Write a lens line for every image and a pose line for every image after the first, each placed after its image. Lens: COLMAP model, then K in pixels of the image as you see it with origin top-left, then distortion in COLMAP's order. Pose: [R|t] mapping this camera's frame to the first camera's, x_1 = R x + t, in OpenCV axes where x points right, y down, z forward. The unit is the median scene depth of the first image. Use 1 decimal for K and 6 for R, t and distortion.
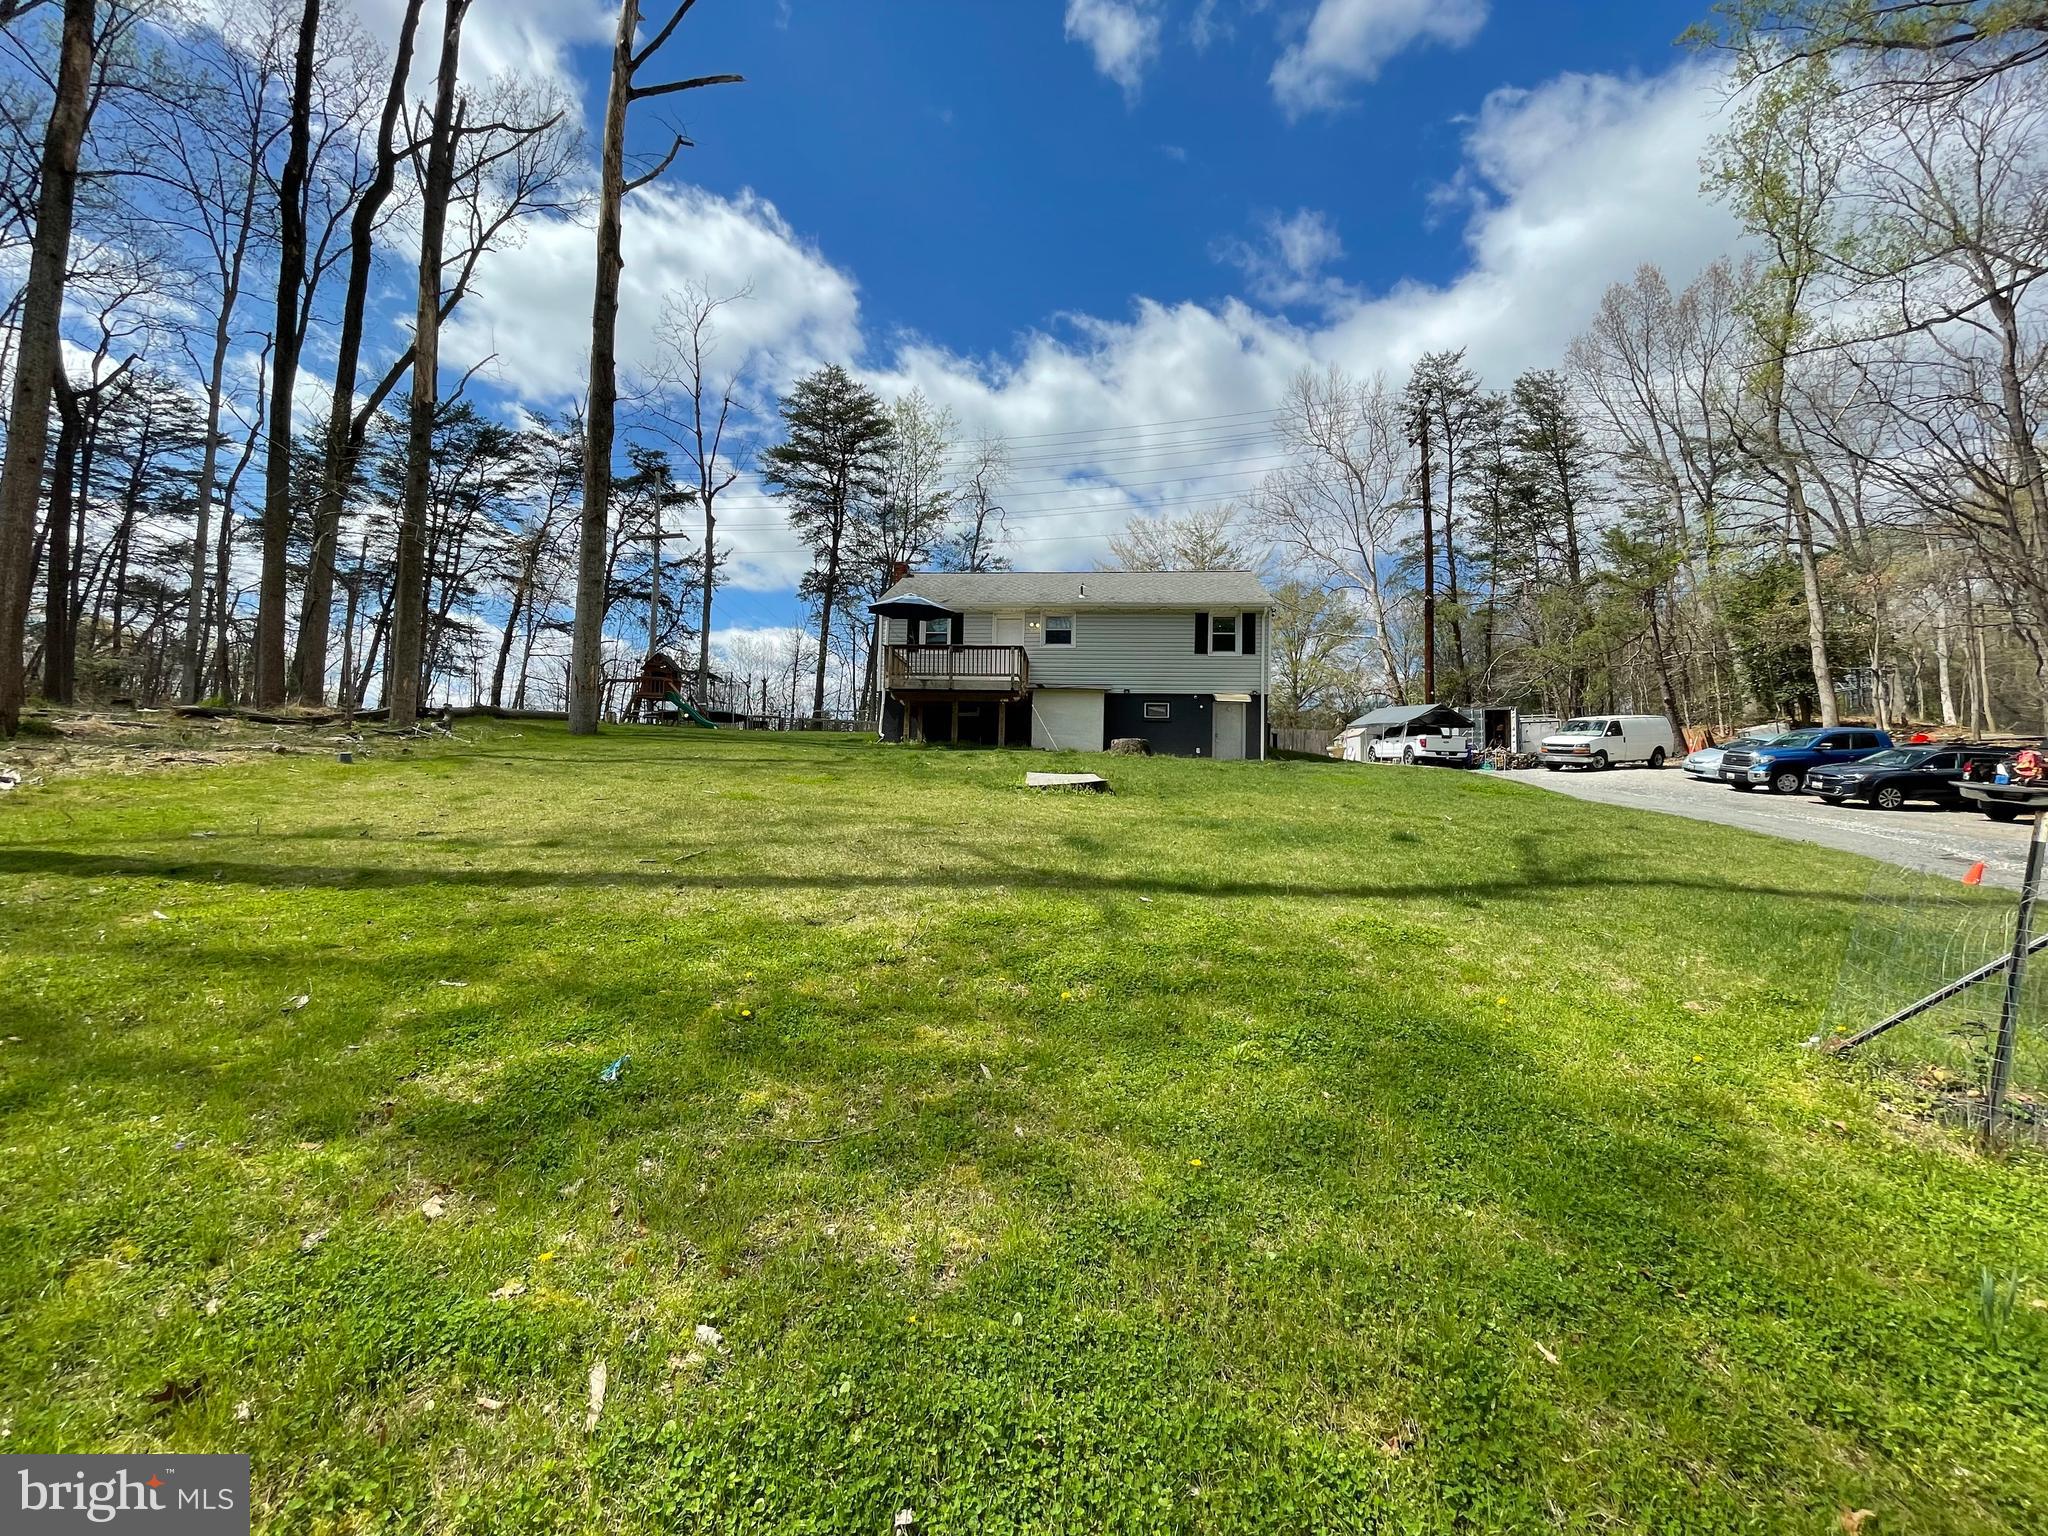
lens RADIAL K [[837.5, 0, 1023.0], [0, 837.5, 760.4], [0, 0, 1]] dist [-0.000945, -0.000080]
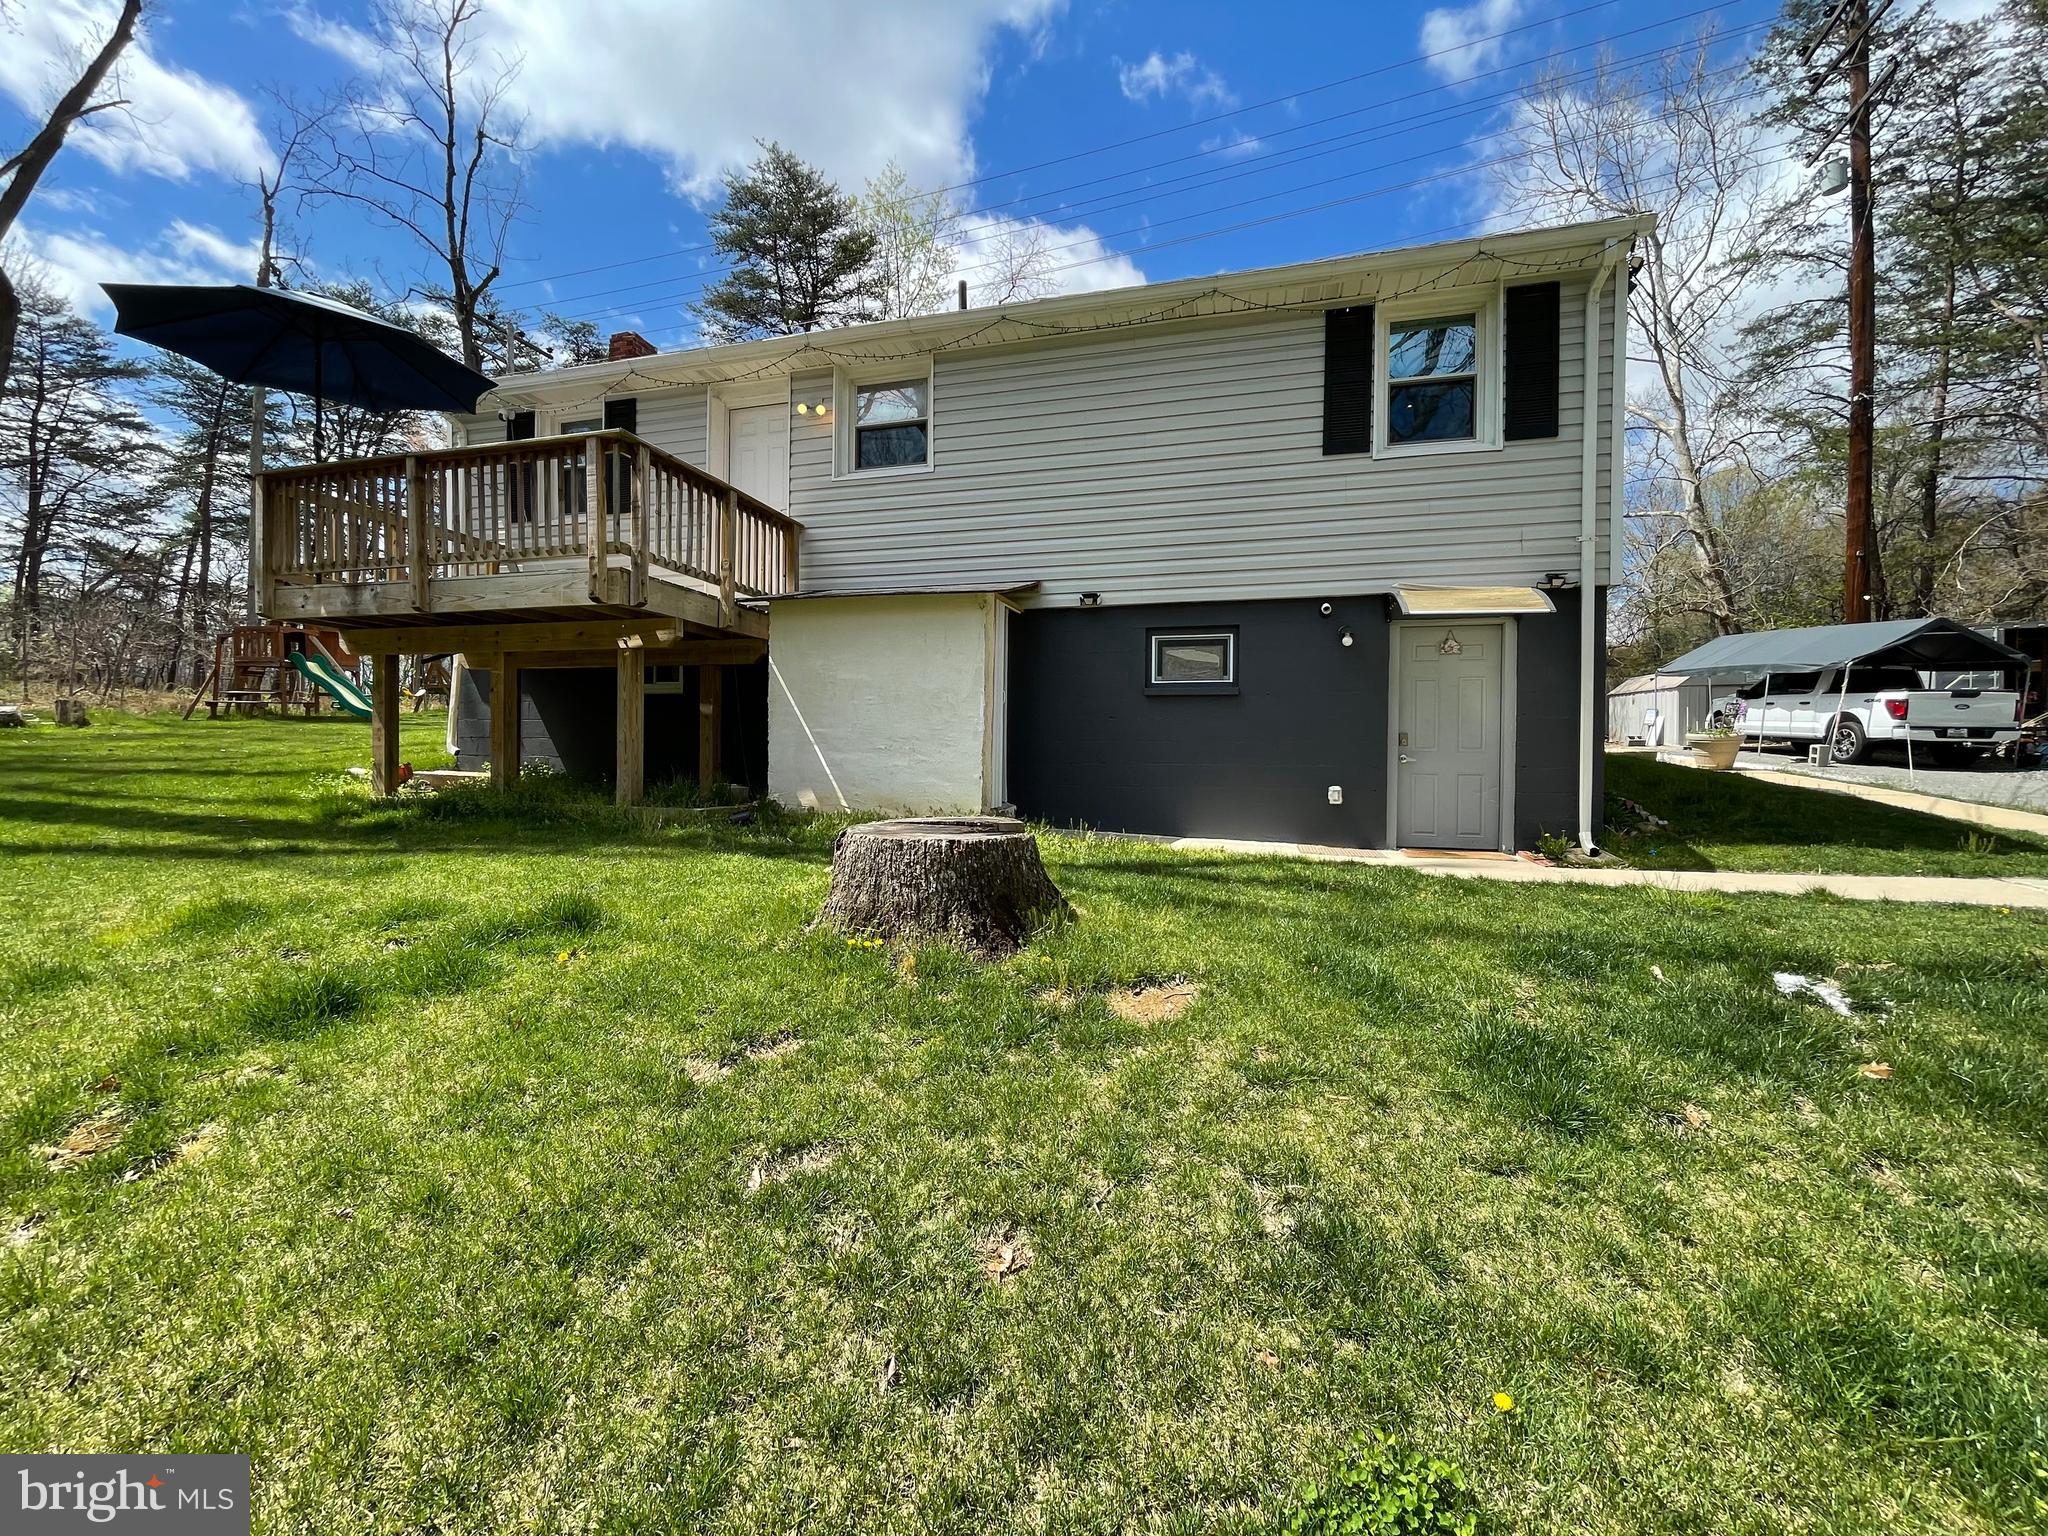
lens RADIAL K [[837.5, 0, 1026.4], [0, 837.5, 767.2], [0, 0, 1]] dist [-0.000945, -0.000080]
pose [[0.984131, -0.013543, -0.176928, 0.151070], [0.025330, 0.997594, 0.064530, -0.041158], [0.175628, -0.067988, 0.982106, 0.678830]]
